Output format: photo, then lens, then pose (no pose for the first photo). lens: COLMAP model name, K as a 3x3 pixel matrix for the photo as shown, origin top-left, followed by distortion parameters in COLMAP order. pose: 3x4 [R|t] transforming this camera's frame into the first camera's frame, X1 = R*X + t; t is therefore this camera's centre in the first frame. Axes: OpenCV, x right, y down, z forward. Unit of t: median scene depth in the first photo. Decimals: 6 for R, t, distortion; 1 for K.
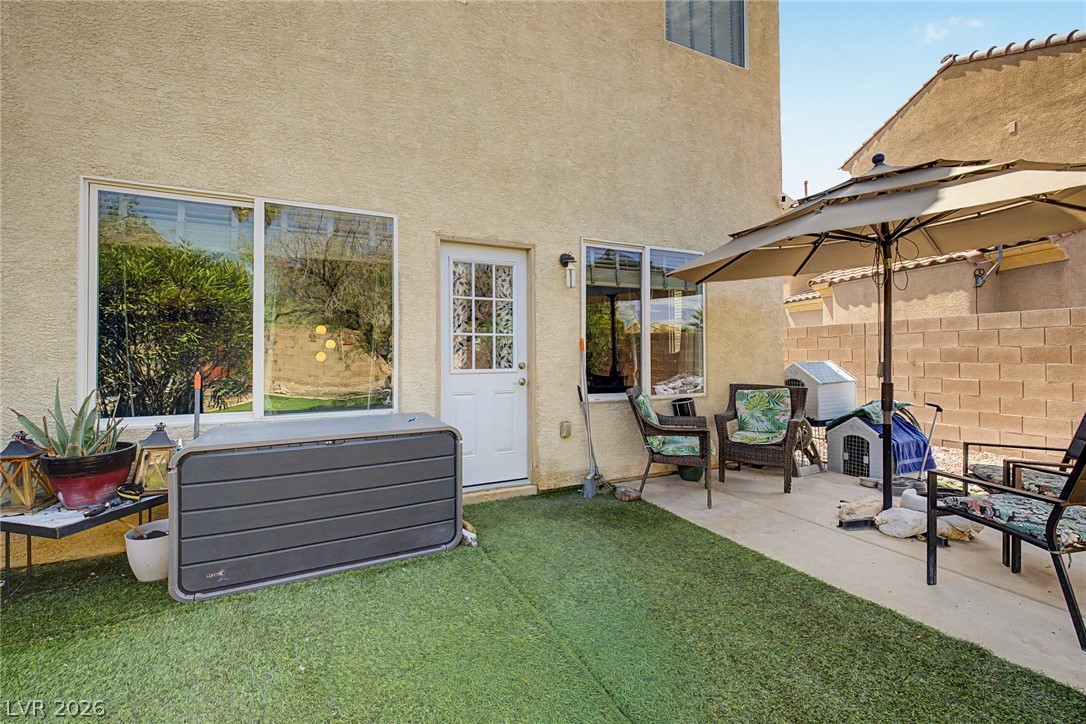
lens RADIAL K [[463.7, 0, 542.1], [0, 463.7, 362.6], [0, 0, 1]] dist [-0.000029, 0.000000]
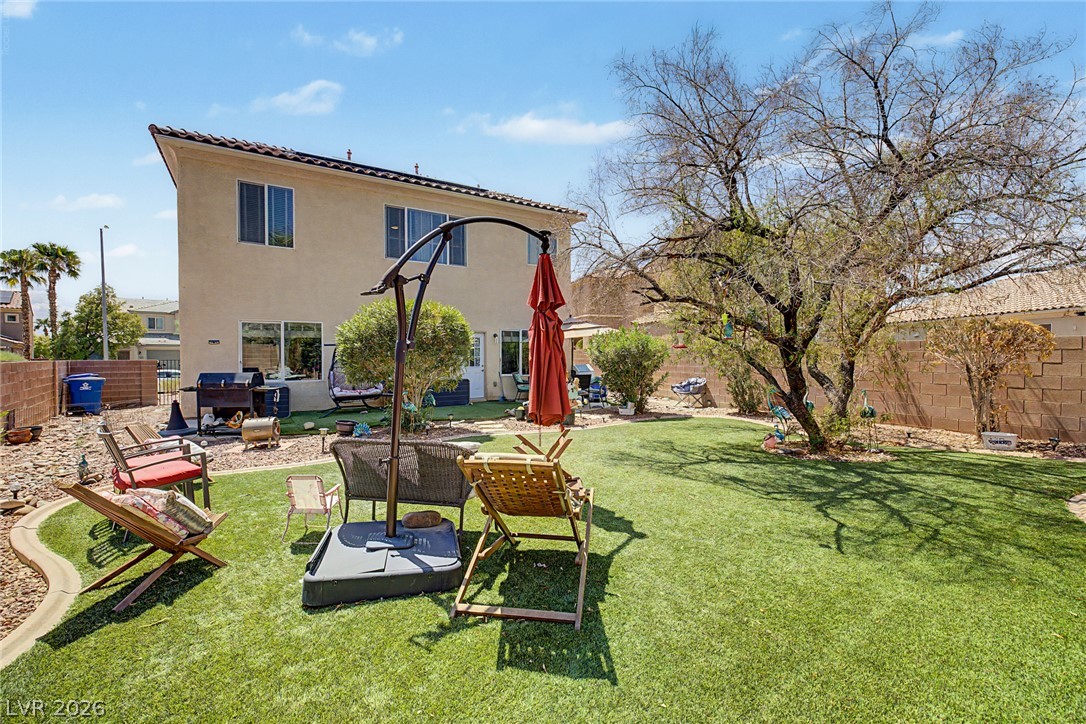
lens RADIAL K [[463.7, 0, 543.8], [0, 463.7, 363.3], [0, 0, 1]] dist [-0.000029, 0.000000]
pose [[0.995943, -0.003090, 0.089929, 0.104749], [0.002590, 0.999981, 0.005674, -0.031159], [-0.089945, -0.005418, 0.995932, -2.579350]]
